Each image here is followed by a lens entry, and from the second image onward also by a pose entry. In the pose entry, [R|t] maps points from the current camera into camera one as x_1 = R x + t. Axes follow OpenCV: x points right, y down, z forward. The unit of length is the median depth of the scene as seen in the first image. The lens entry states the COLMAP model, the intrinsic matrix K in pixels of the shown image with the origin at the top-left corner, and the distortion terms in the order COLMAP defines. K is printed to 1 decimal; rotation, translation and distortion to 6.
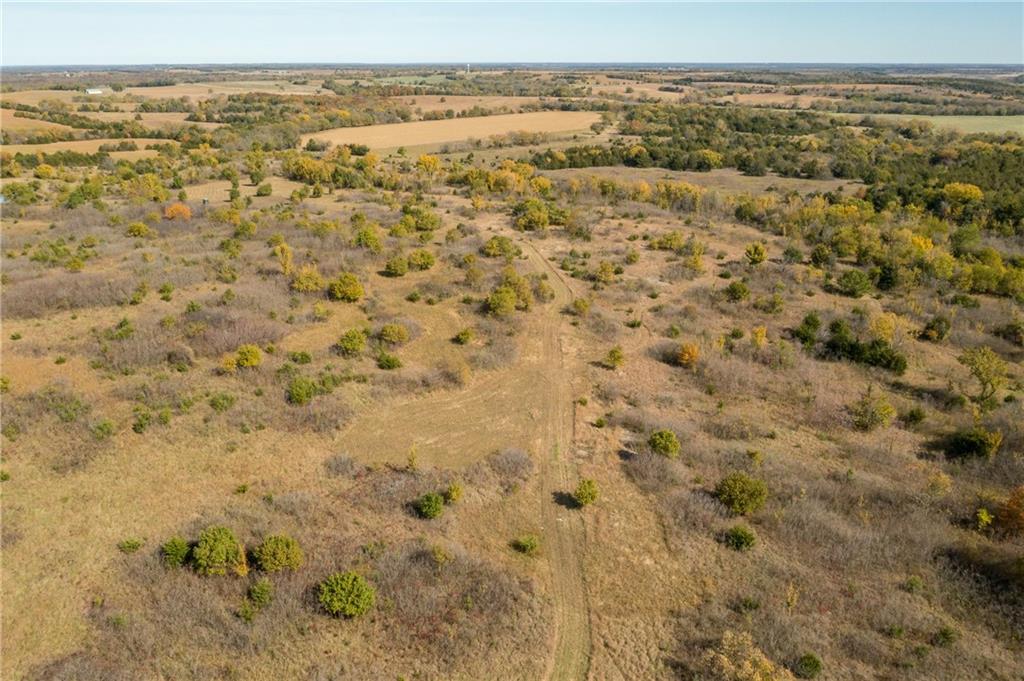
lens RADIAL K [[811.6, 0, 514.2], [0, 811.6, 343.2], [0, 0, 1]] dist [-0.022769, 0.001986]
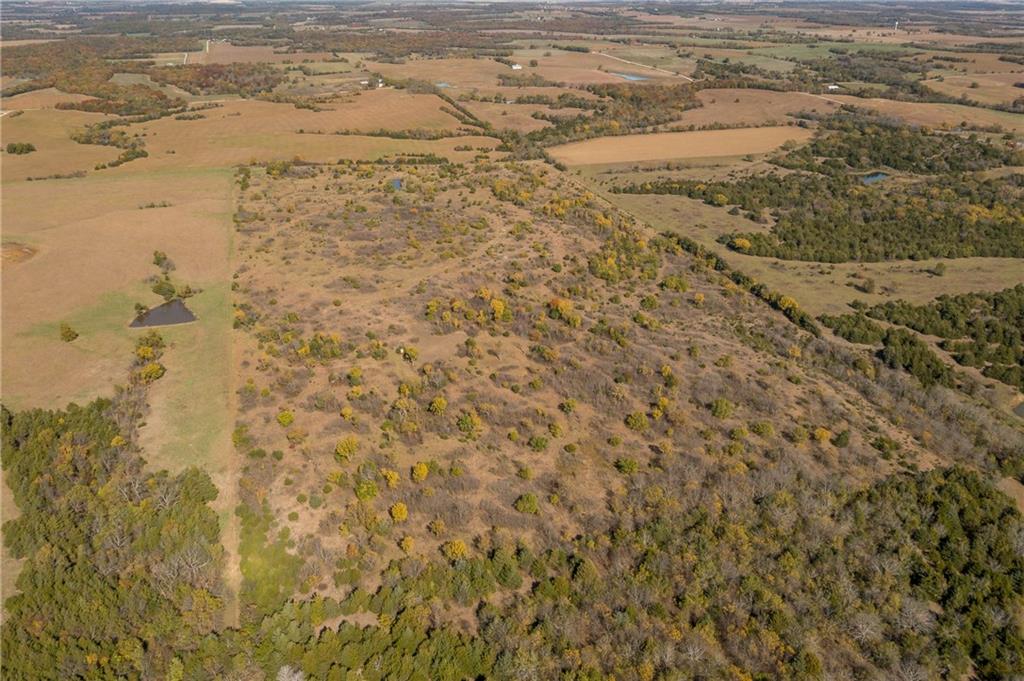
lens RADIAL K [[829.7, 0, 515.7], [0, 829.7, 340.2], [0, 0, 1]] dist [-0.023169, 0.009181]
pose [[0.855288, 0.215290, -0.471310, 0.445218], [-0.177831, 0.976311, 0.123259, -0.039081], [0.486681, -0.021608, 0.873312, -0.471912]]
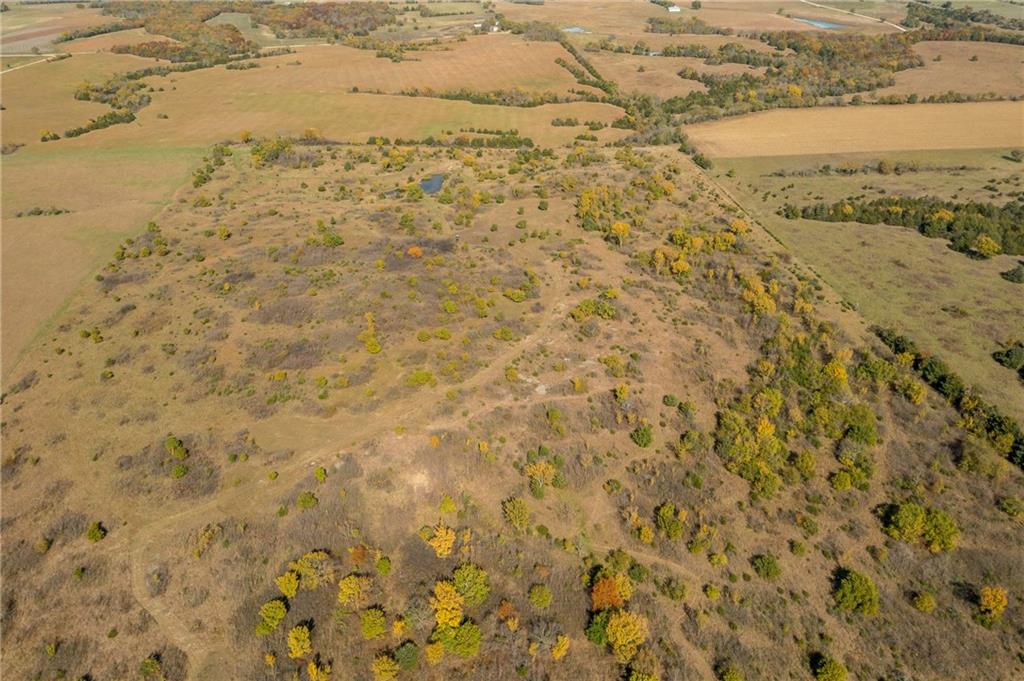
lens RADIAL K [[806.7, 0, 514.4], [0, 806.7, 334.7], [0, 0, 1]] dist [-0.024879, 0.002408]
pose [[0.733456, 0.309455, -0.605210, 0.251066], [-0.219617, 0.950492, 0.219850, -0.121430], [0.643281, -0.028336, 0.765106, -0.067058]]
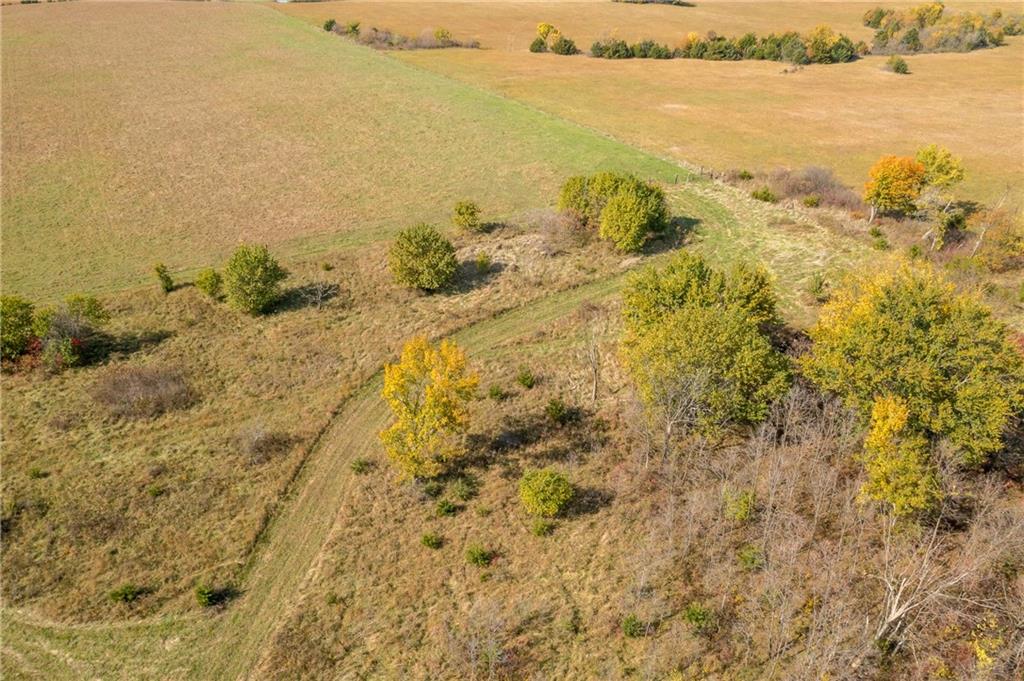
lens RADIAL K [[806.7, 0, 514.4], [0, 806.7, 334.7], [0, 0, 1]] dist [-0.024879, 0.002408]
pose [[-0.382400, 0.415735, -0.825188, -0.331693], [-0.308168, 0.784548, 0.538068, -0.105305], [0.871093, 0.460053, -0.171895, 0.343890]]
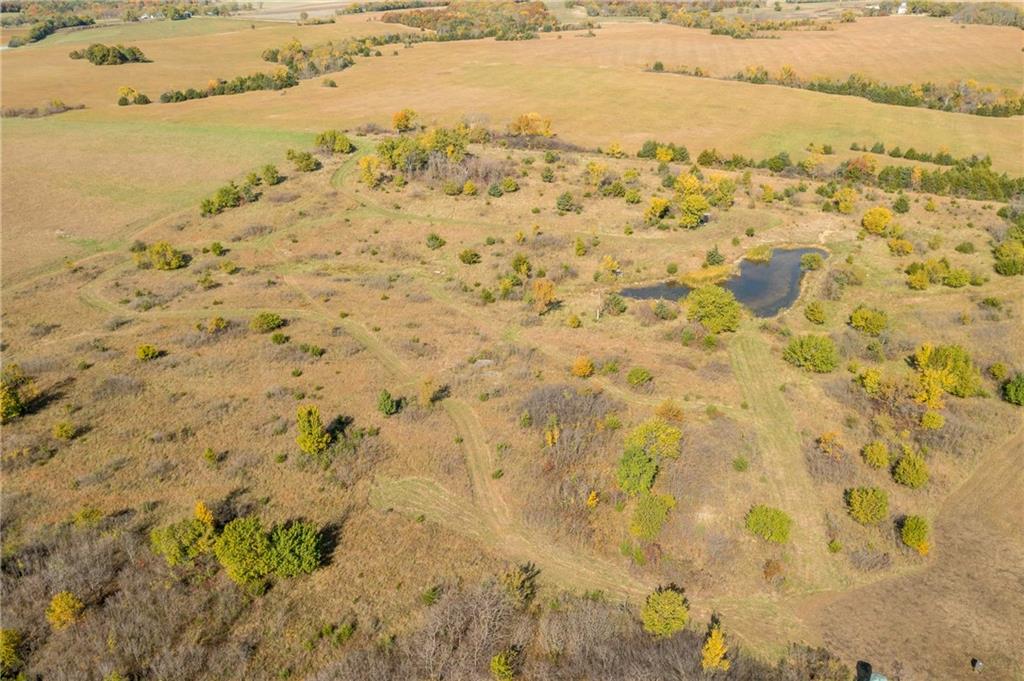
lens RADIAL K [[811.6, 0, 514.2], [0, 811.6, 343.2], [0, 0, 1]] dist [-0.022769, 0.001986]
pose [[0.403875, 0.399513, -0.822967, -0.078319], [-0.289696, 0.909156, 0.299185, -0.110542], [0.867734, 0.117577, 0.482922, 0.233968]]
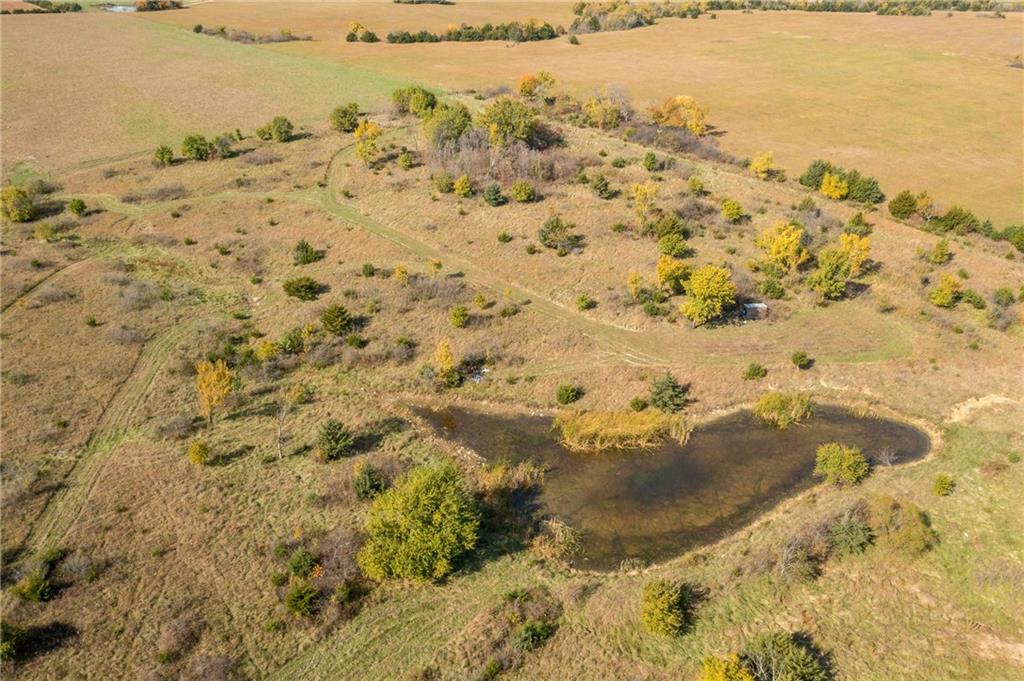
lens RADIAL K [[806.7, 0, 514.4], [0, 806.7, 334.7], [0, 0, 1]] dist [-0.024879, 0.002408]
pose [[-0.134055, 0.456262, -0.879690, -0.159331], [-0.327017, 0.817608, 0.473896, -0.139811], [0.935462, 0.351201, 0.039601, 0.378420]]
